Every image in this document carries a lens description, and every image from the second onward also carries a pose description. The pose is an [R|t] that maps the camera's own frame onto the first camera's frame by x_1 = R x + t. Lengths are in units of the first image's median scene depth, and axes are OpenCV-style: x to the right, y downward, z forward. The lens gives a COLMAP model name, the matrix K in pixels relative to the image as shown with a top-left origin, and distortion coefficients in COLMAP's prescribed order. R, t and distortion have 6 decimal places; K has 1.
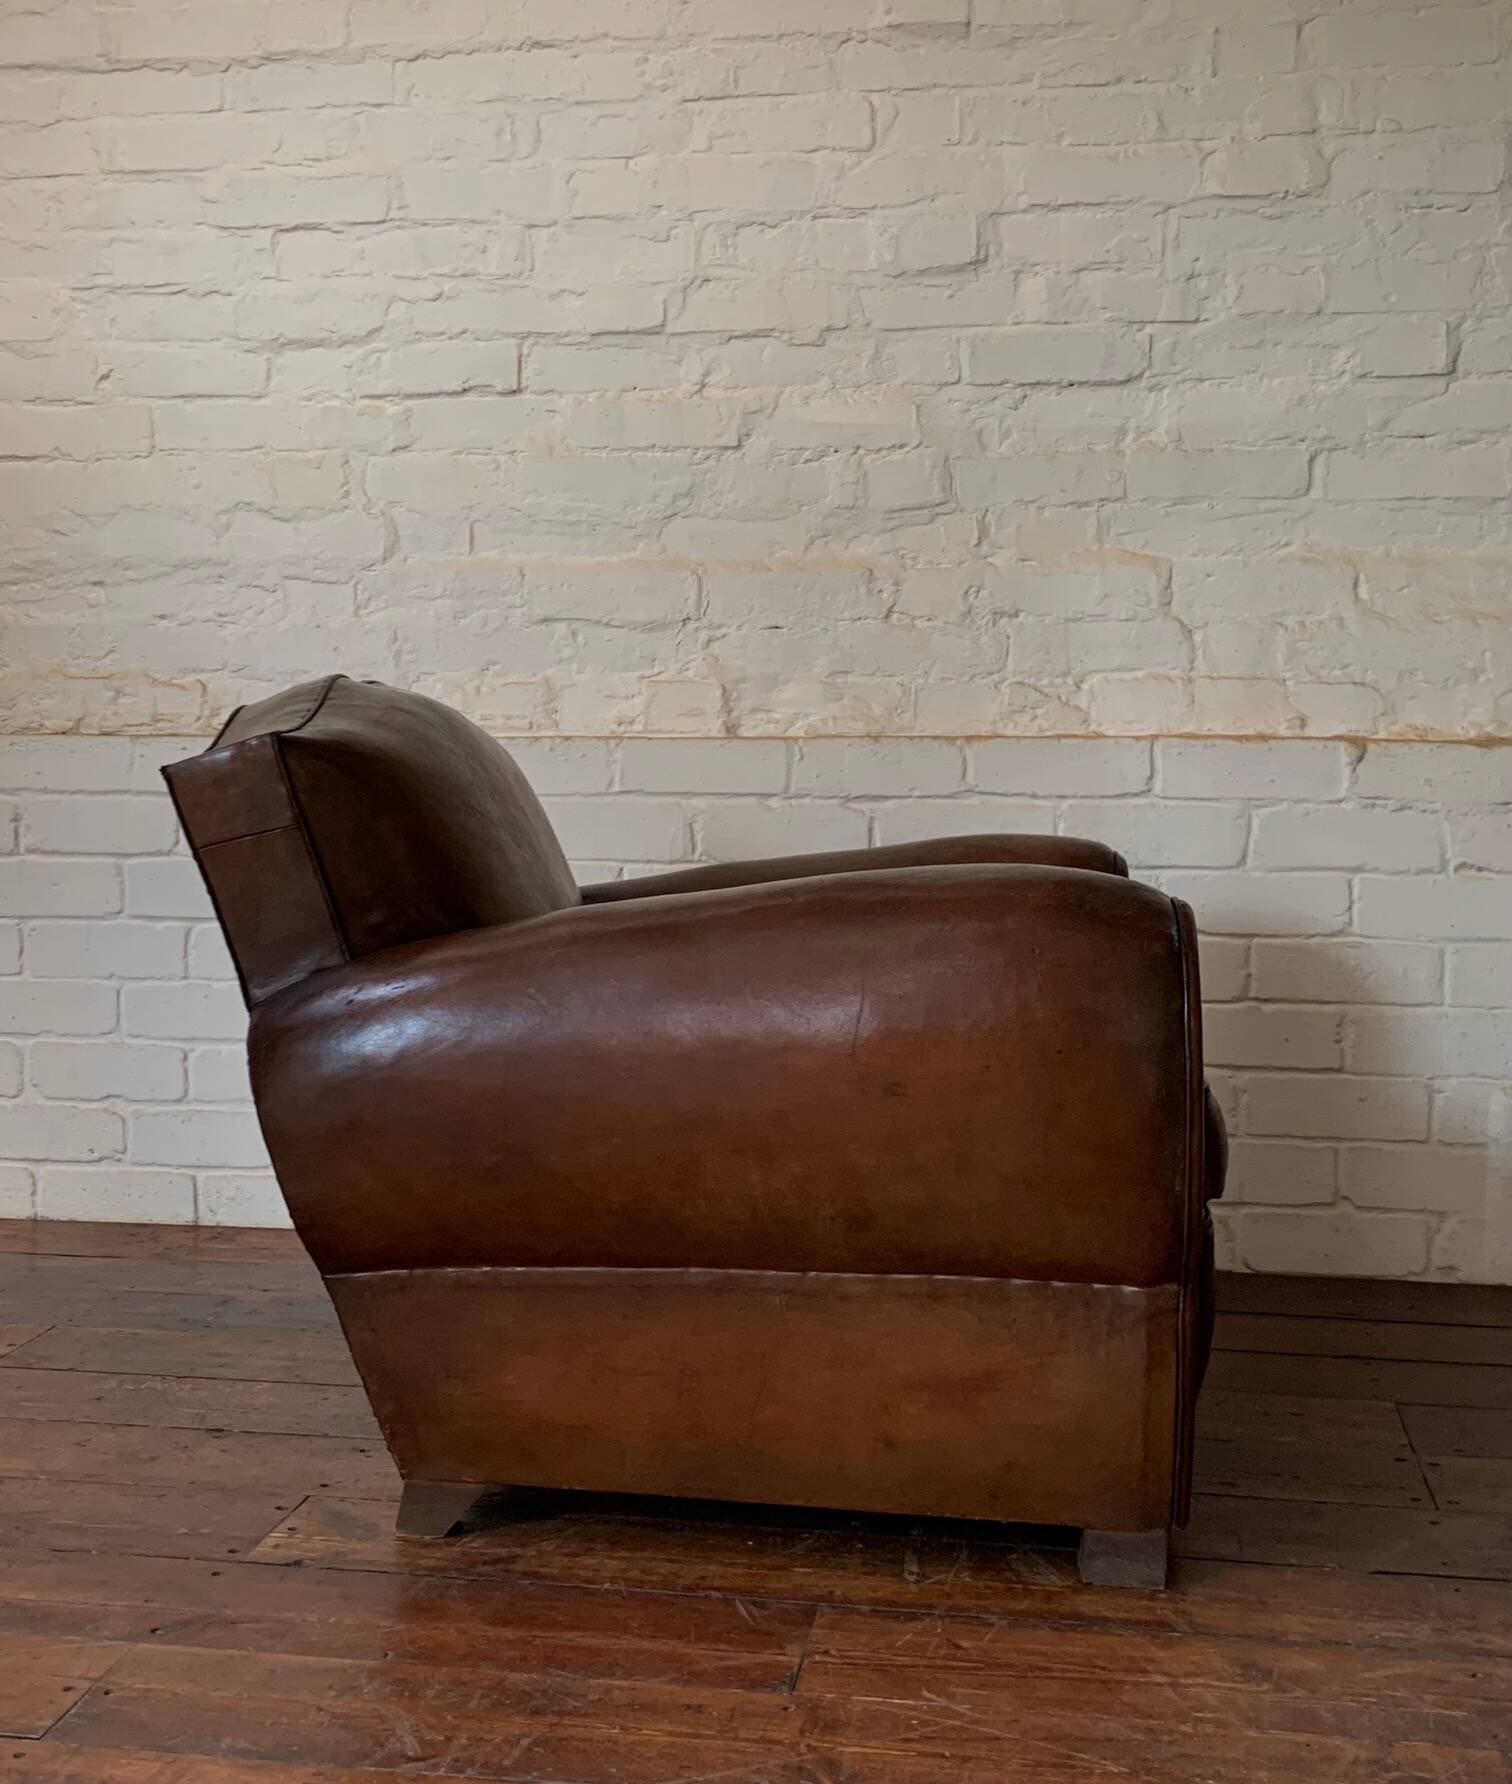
lens RADIAL K [[2286.7, 0, 749.3], [0, 2286.7, 800.7], [0, 0, 1]] dist [0.137364, 0.000000]
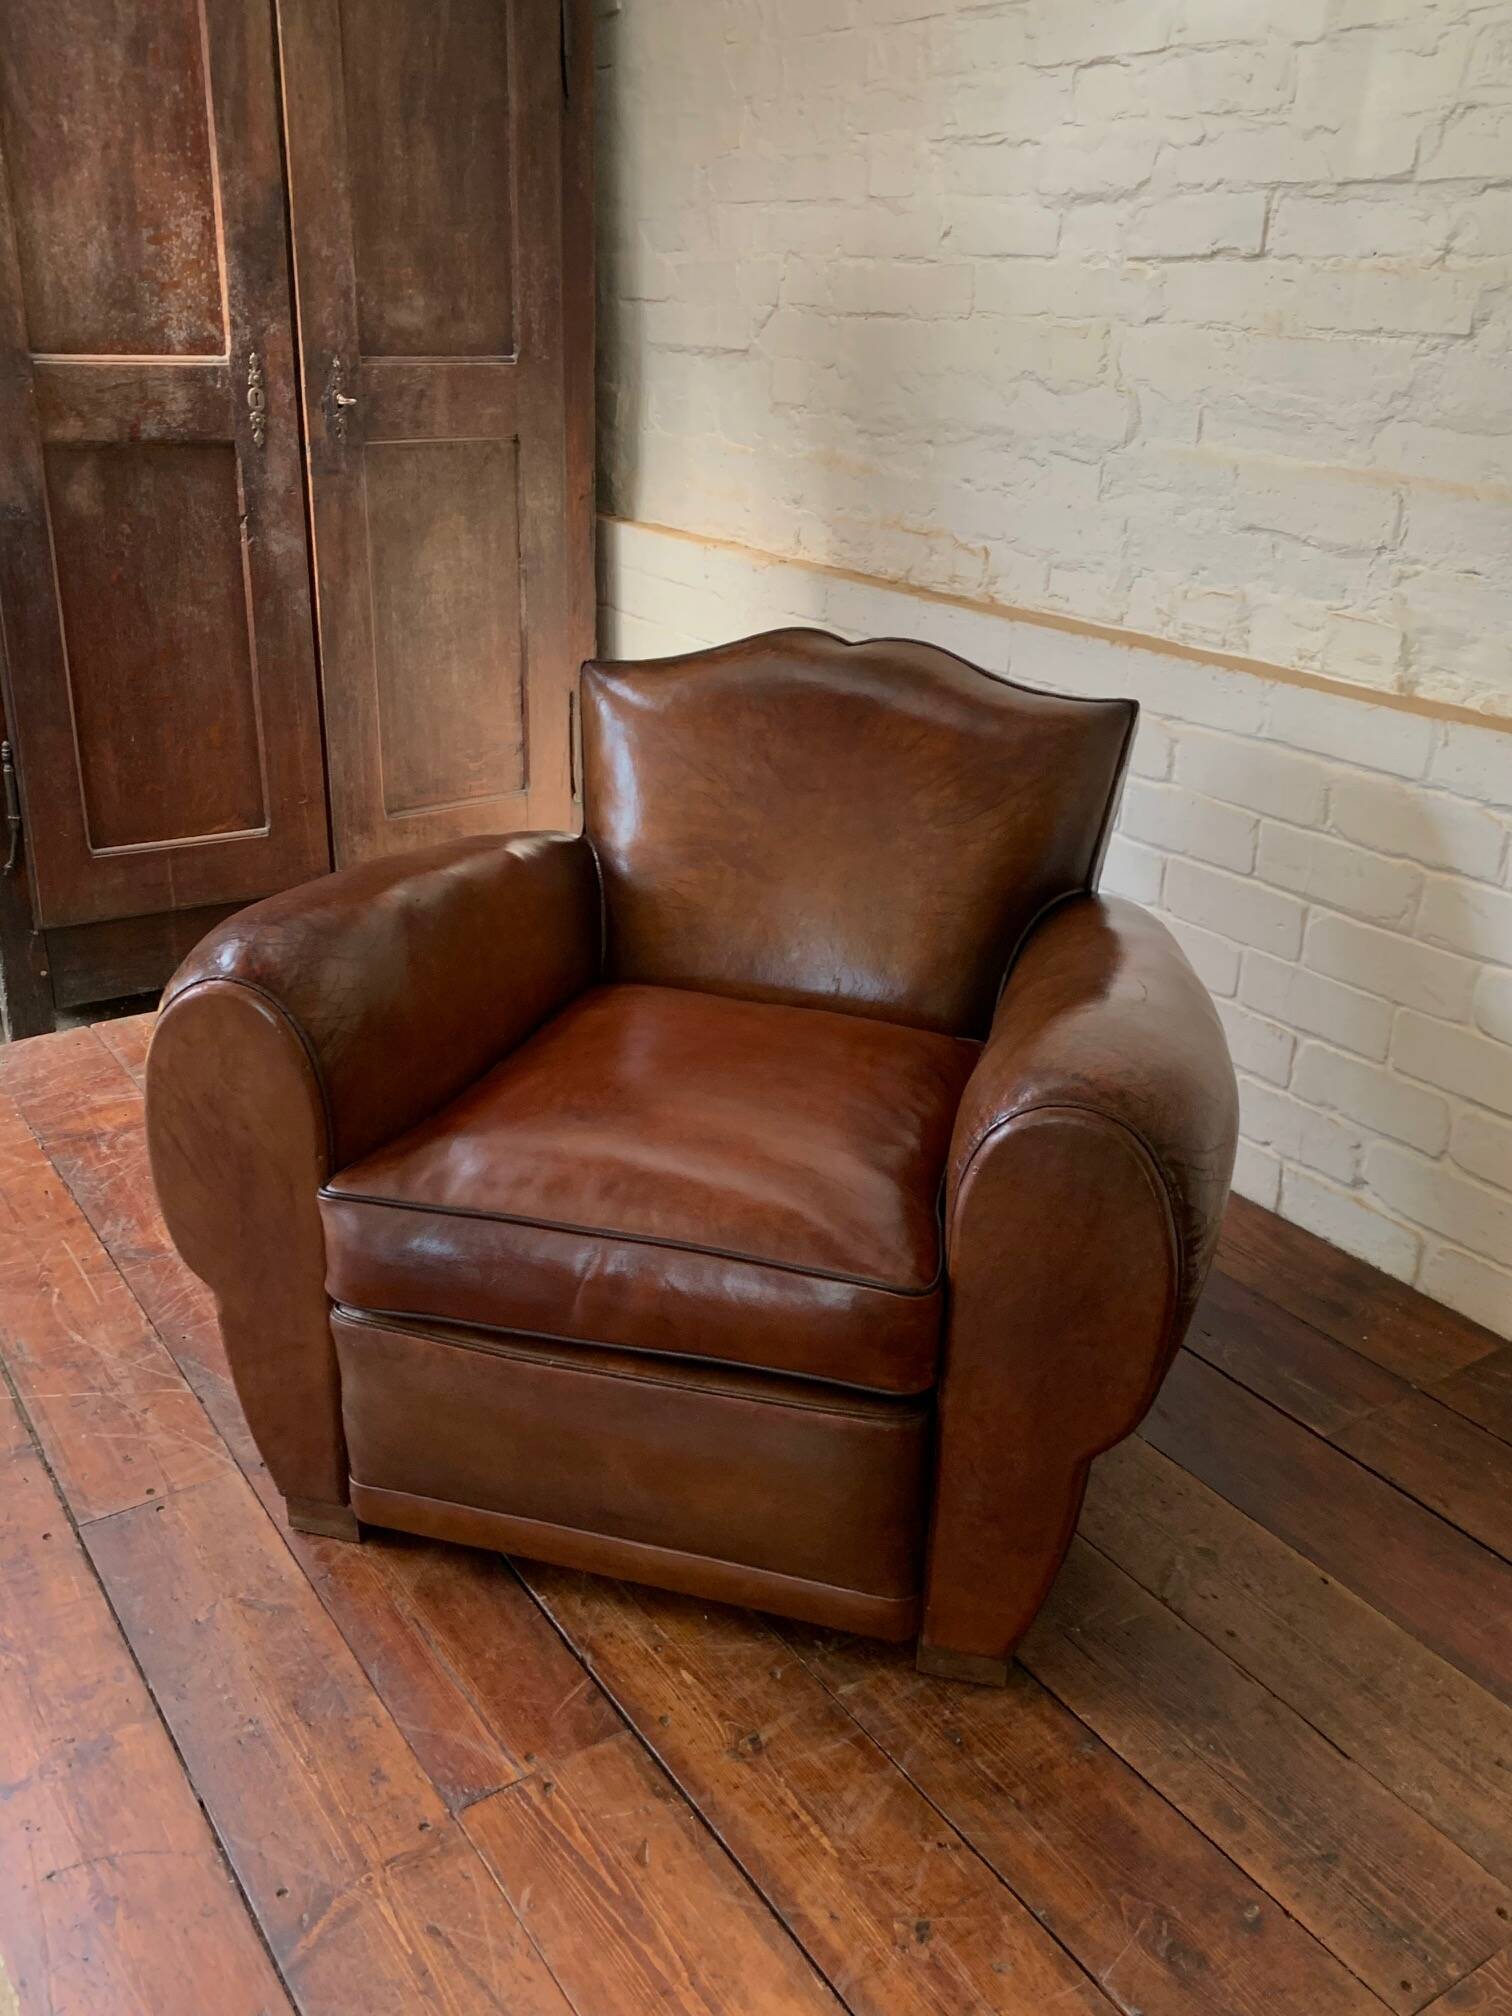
lens RADIAL K [[1794.0, 0, 731.5], [0, 1794.0, 1001.9], [0, 0, 1]] dist [0.017349, 0.001941]
pose [[0.671950, 0.286525, -0.682925, 0.316515], [-0.039620, 0.934716, 0.353181, -0.148907], [0.739536, -0.210262, 0.639434, 0.360459]]
